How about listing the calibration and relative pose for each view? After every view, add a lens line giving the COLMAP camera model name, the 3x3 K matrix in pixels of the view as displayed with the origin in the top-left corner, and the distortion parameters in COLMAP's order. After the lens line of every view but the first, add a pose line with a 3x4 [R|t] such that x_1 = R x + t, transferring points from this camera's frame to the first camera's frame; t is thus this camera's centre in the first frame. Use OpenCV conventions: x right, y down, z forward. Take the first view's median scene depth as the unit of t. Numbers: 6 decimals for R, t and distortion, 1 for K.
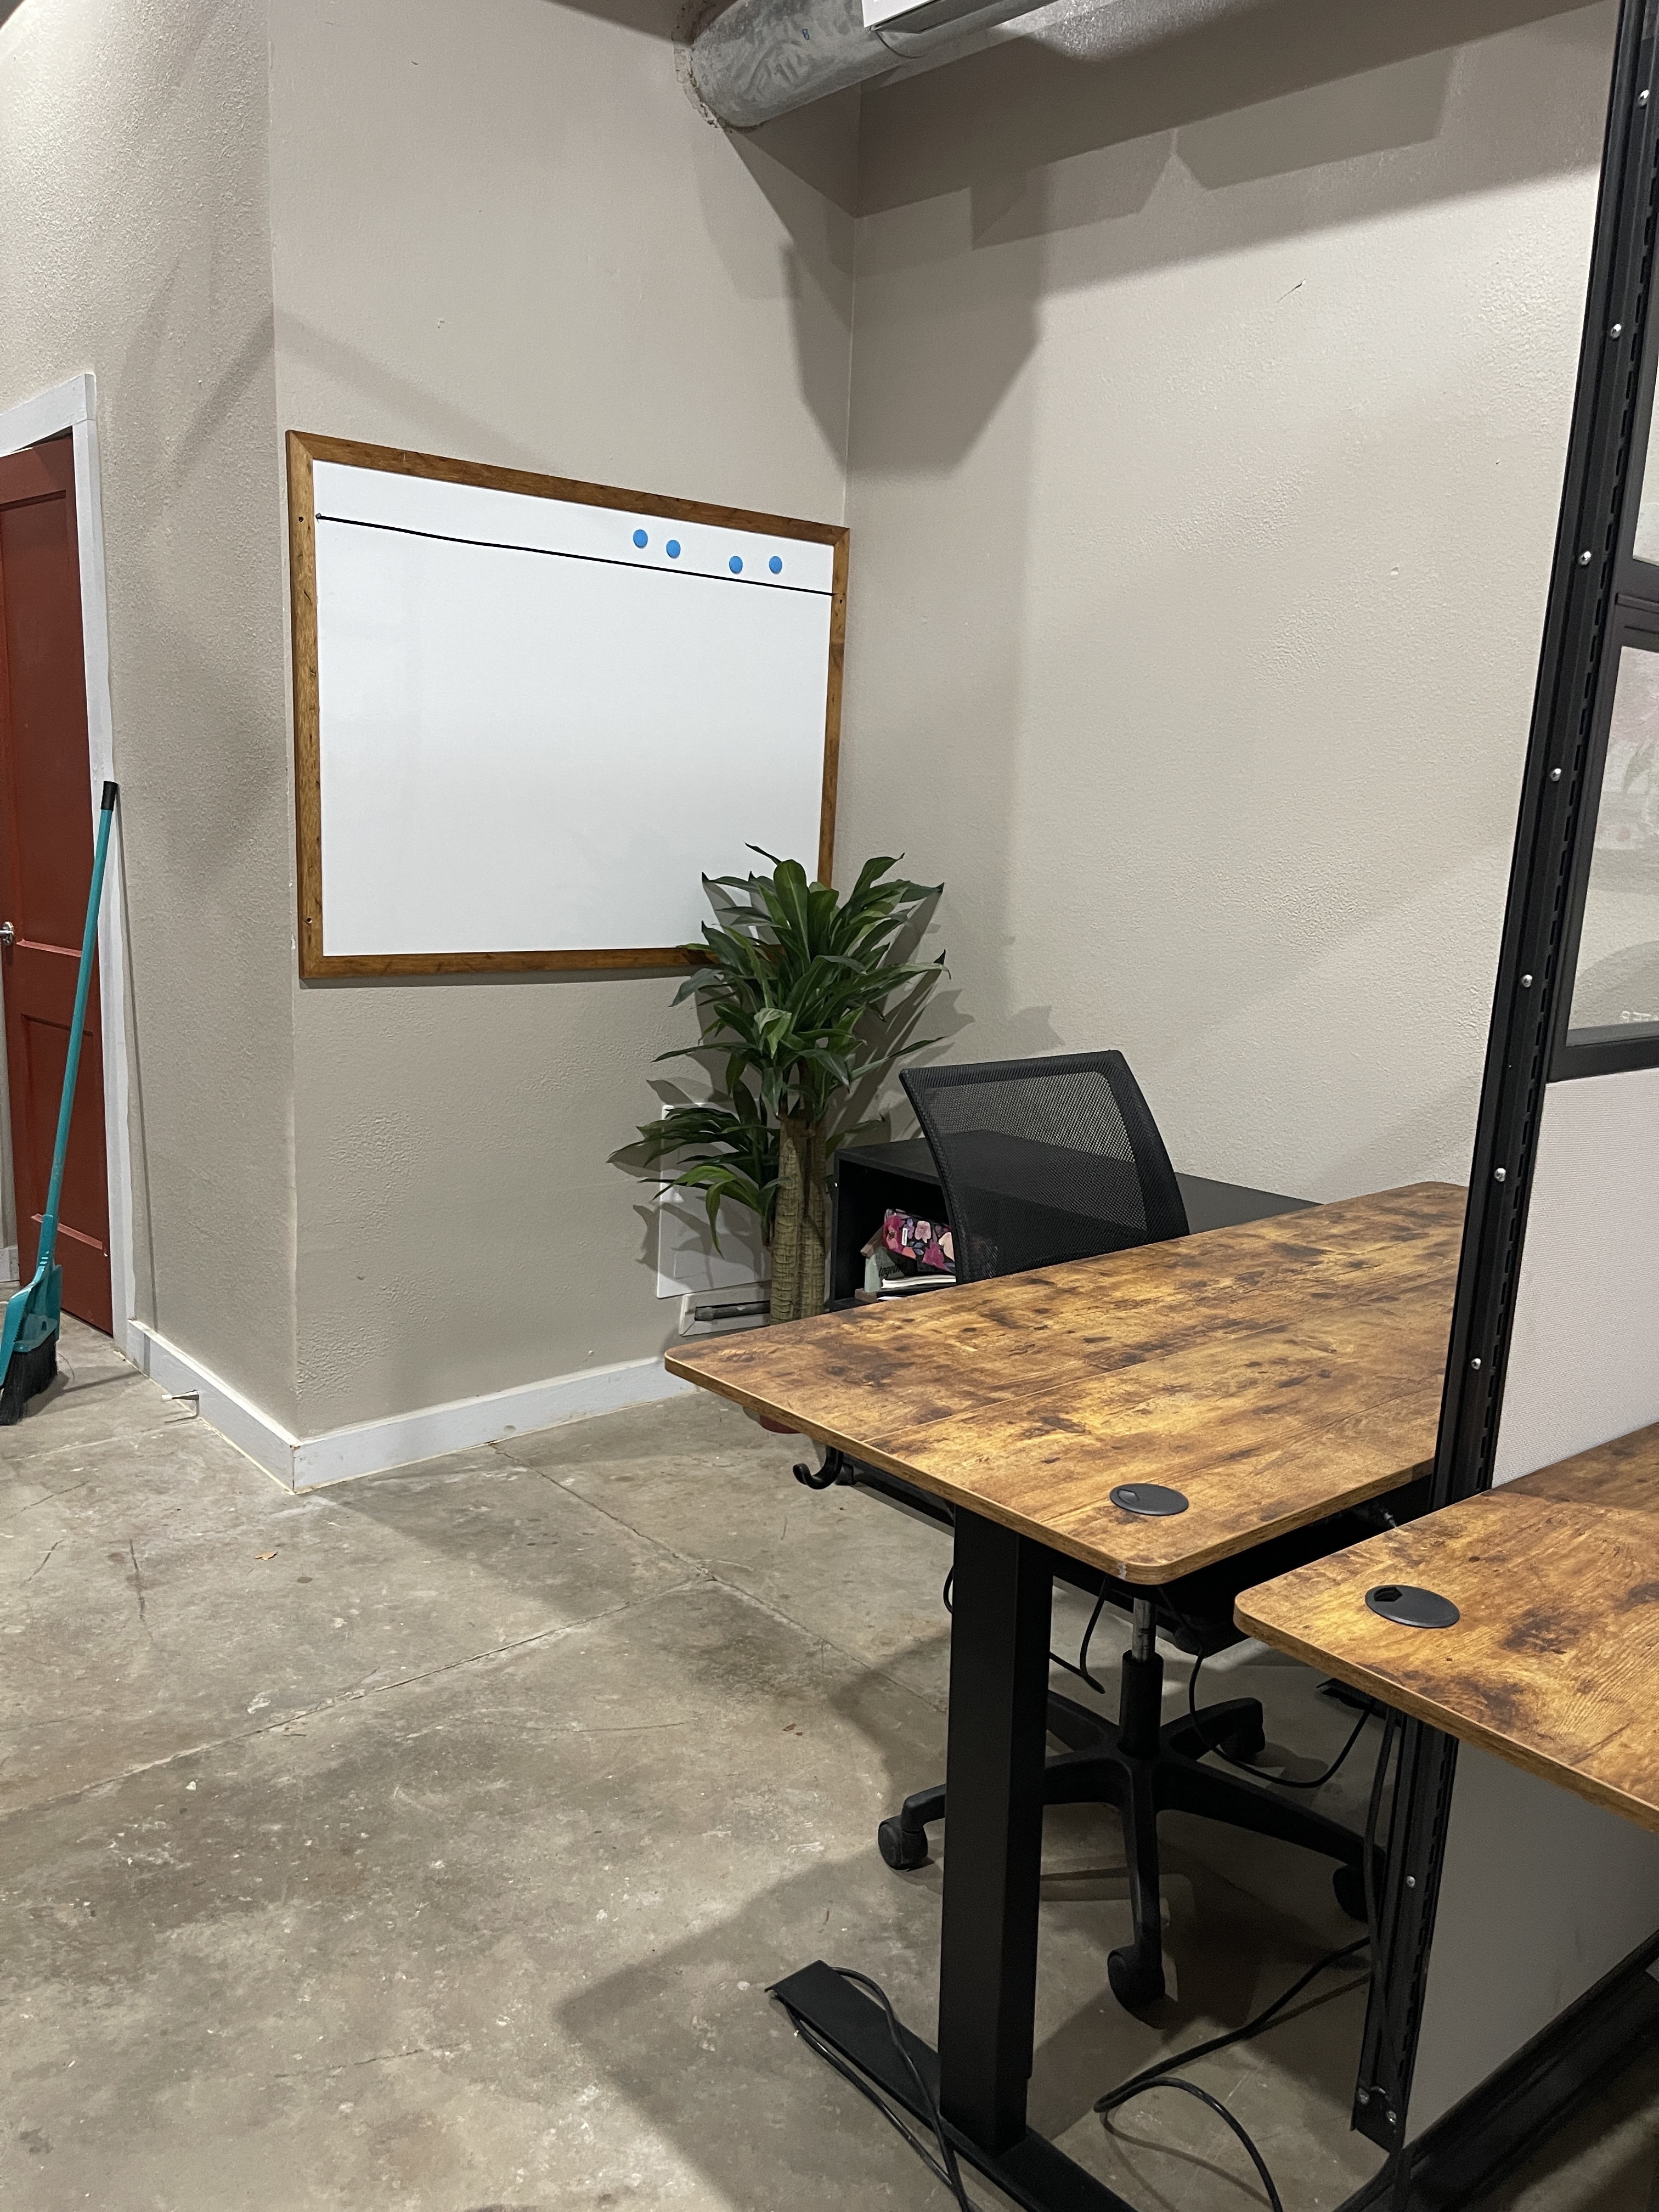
lens RADIAL K [[1631.9, 0, 831.5], [0, 1631.9, 1136.3], [0, 0, 1]] dist [0.038653, -0.076126]
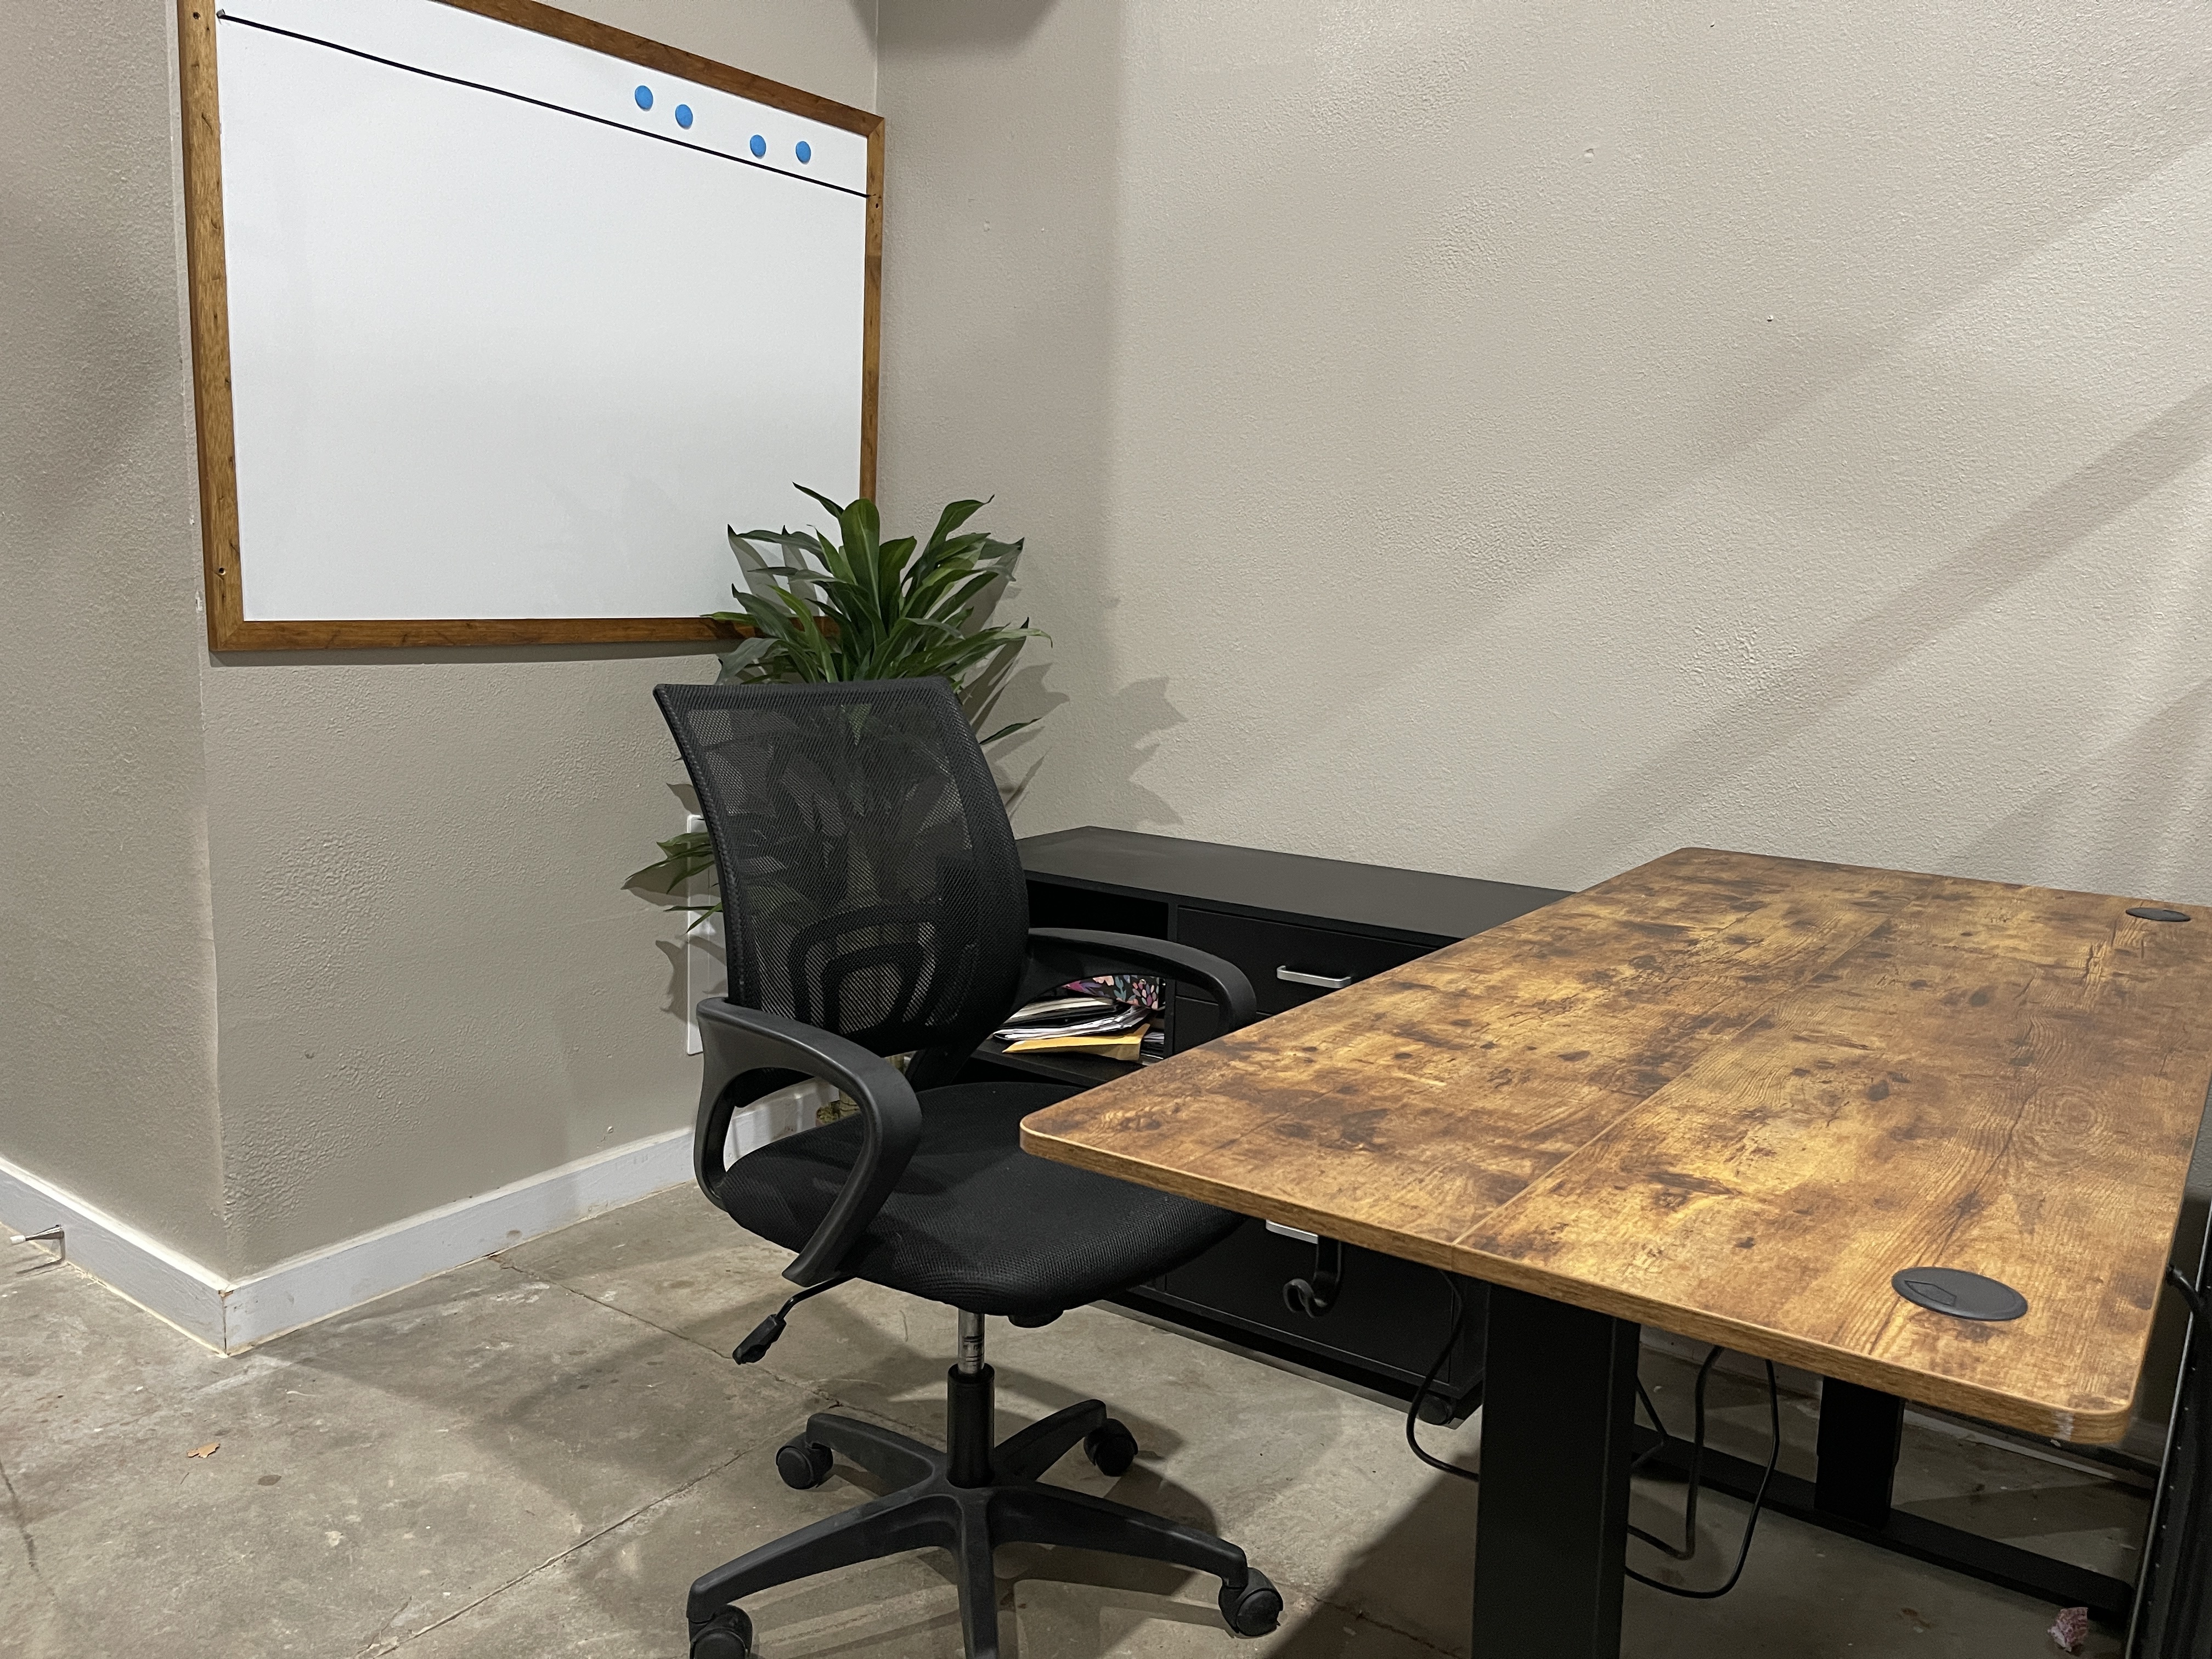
lens RADIAL K [[1628.1, 0, 1113.0], [0, 1628.1, 854.8], [0, 0, 1]] dist [0.056566, -0.088585]
pose [[0.968622, -0.047700, 0.243919, -0.117283], [0.049575, 0.998769, -0.001550, 0.014949], [-0.243545, 0.013593, 0.969794, 0.193620]]
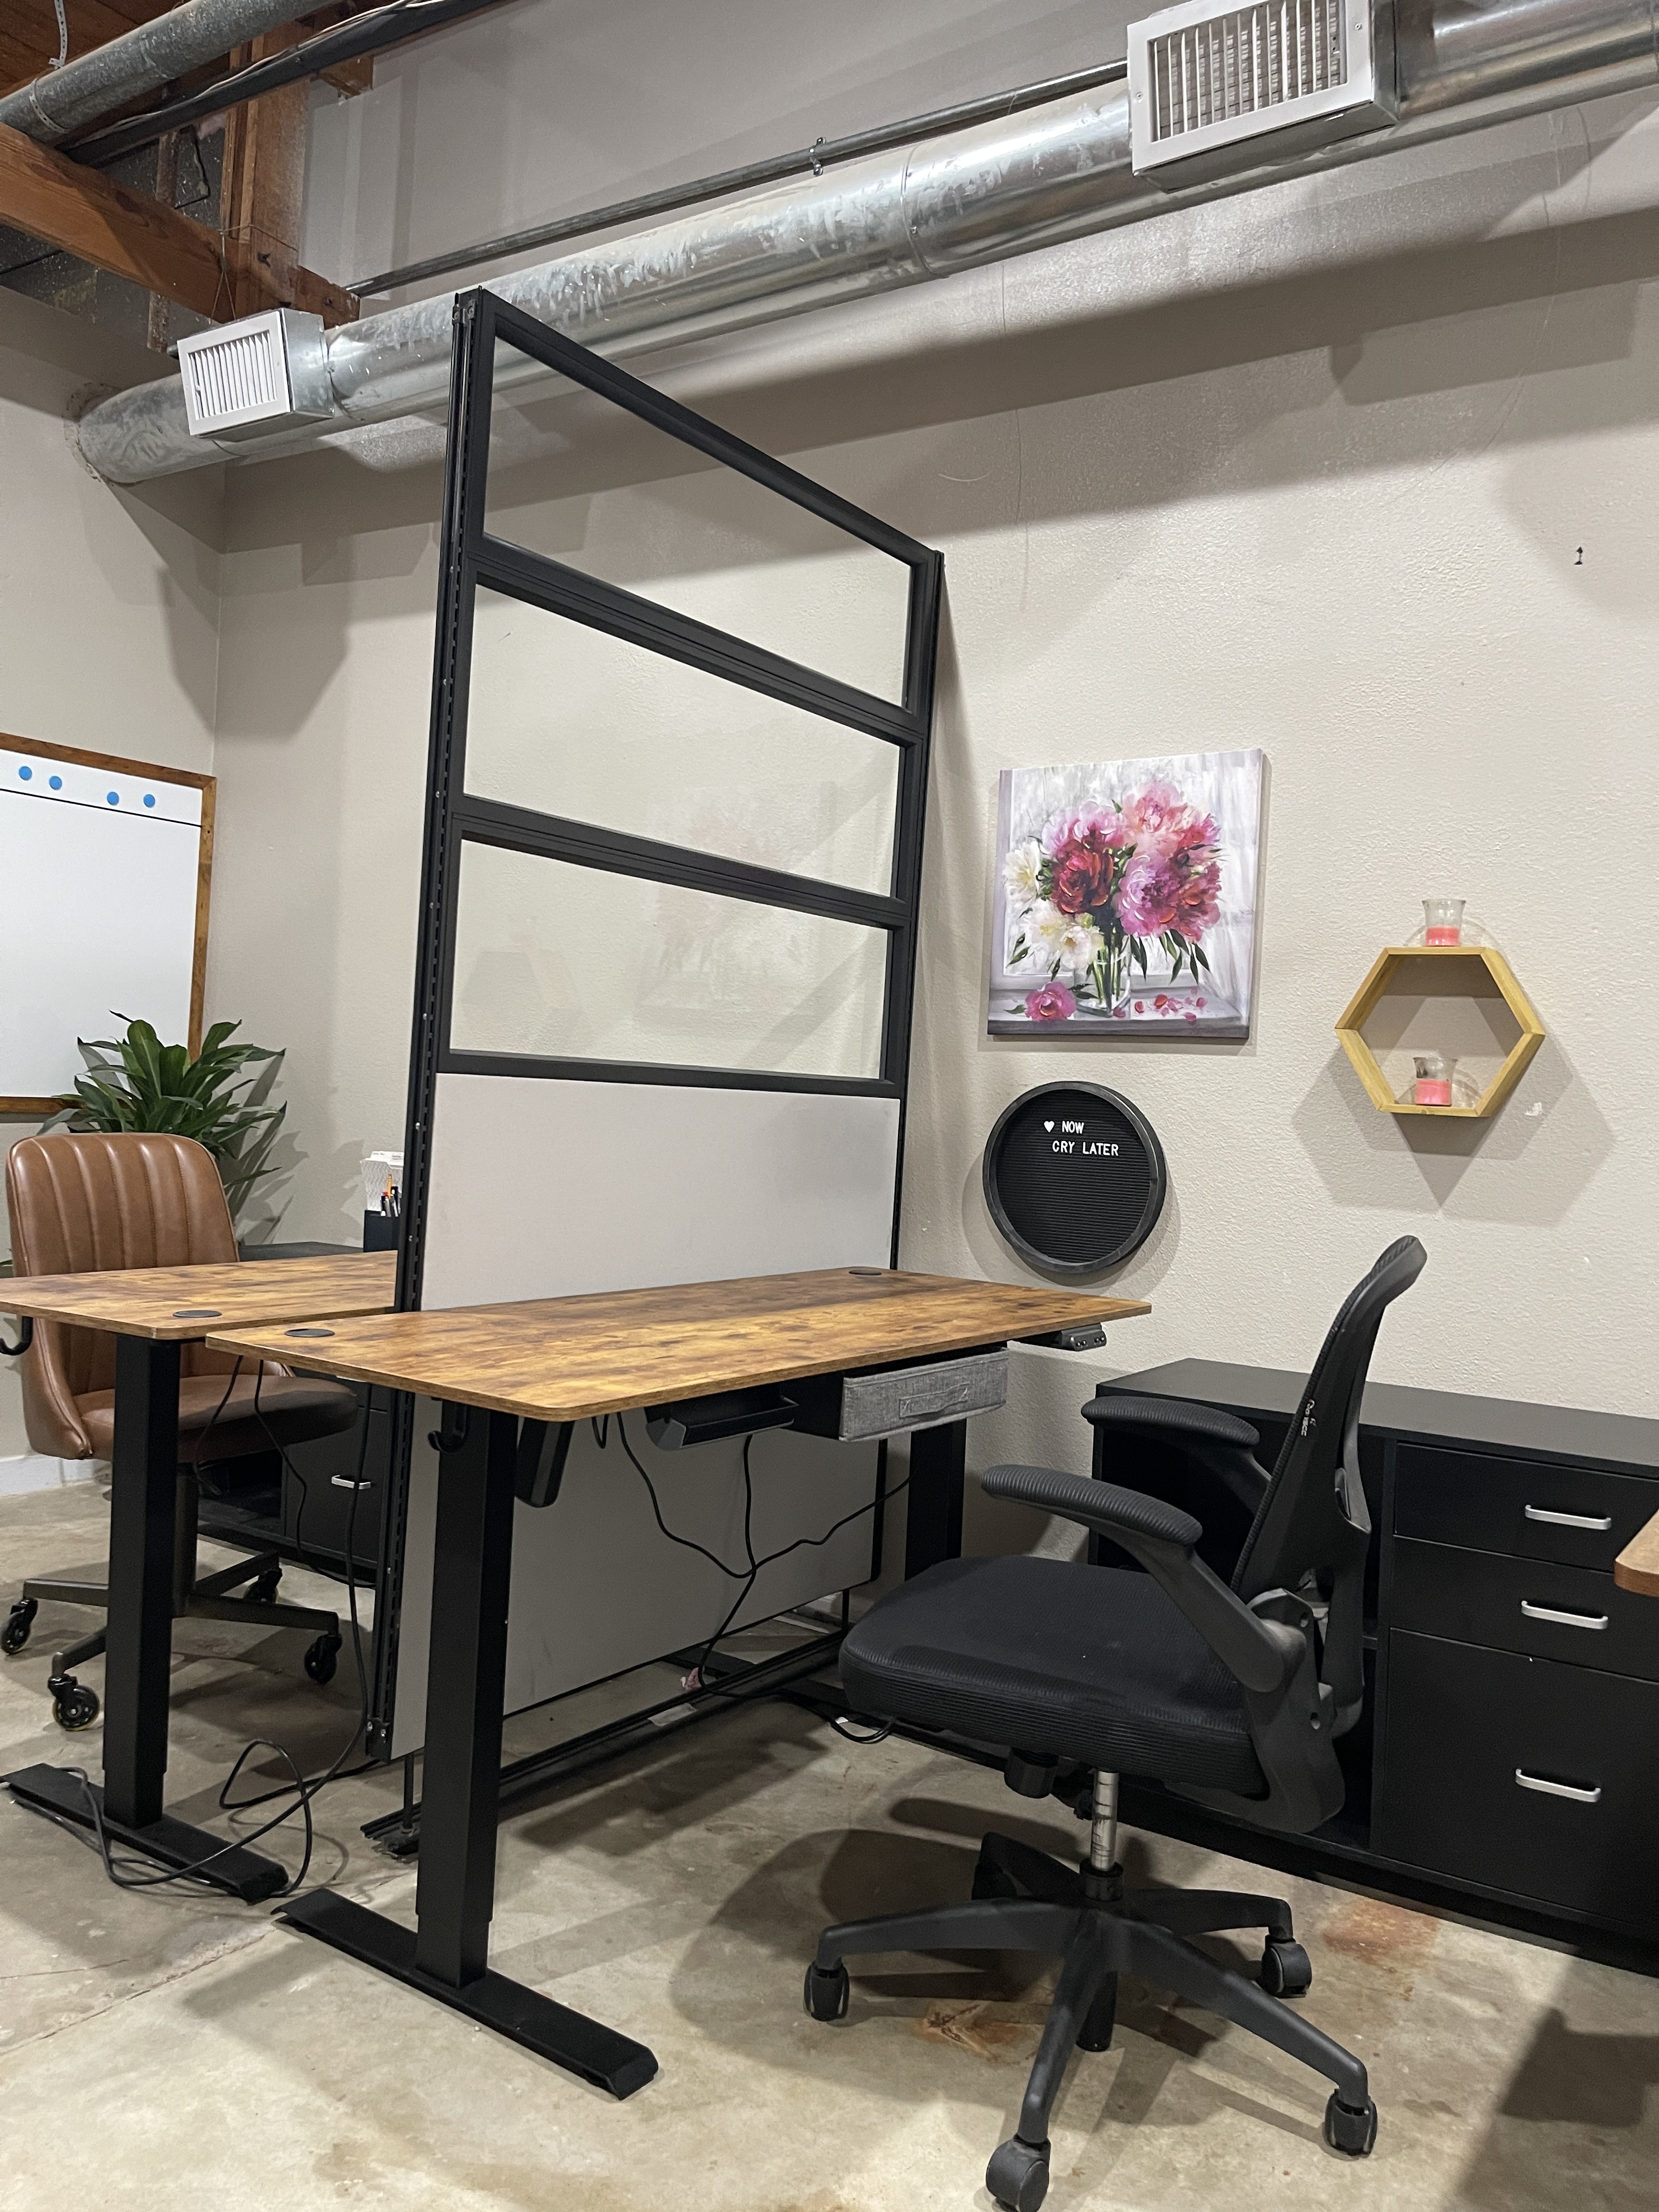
lens RADIAL K [[1628.1, 0, 829.5], [0, 1628.1, 1106.0], [0, 0, 1]] dist [0.056566, -0.088585]
pose [[0.963737, 0.008637, 0.266714, 0.157869], [0.038349, 0.984619, -0.170453, 0.138759], [-0.264083, 0.174500, 0.948583, -0.348119]]
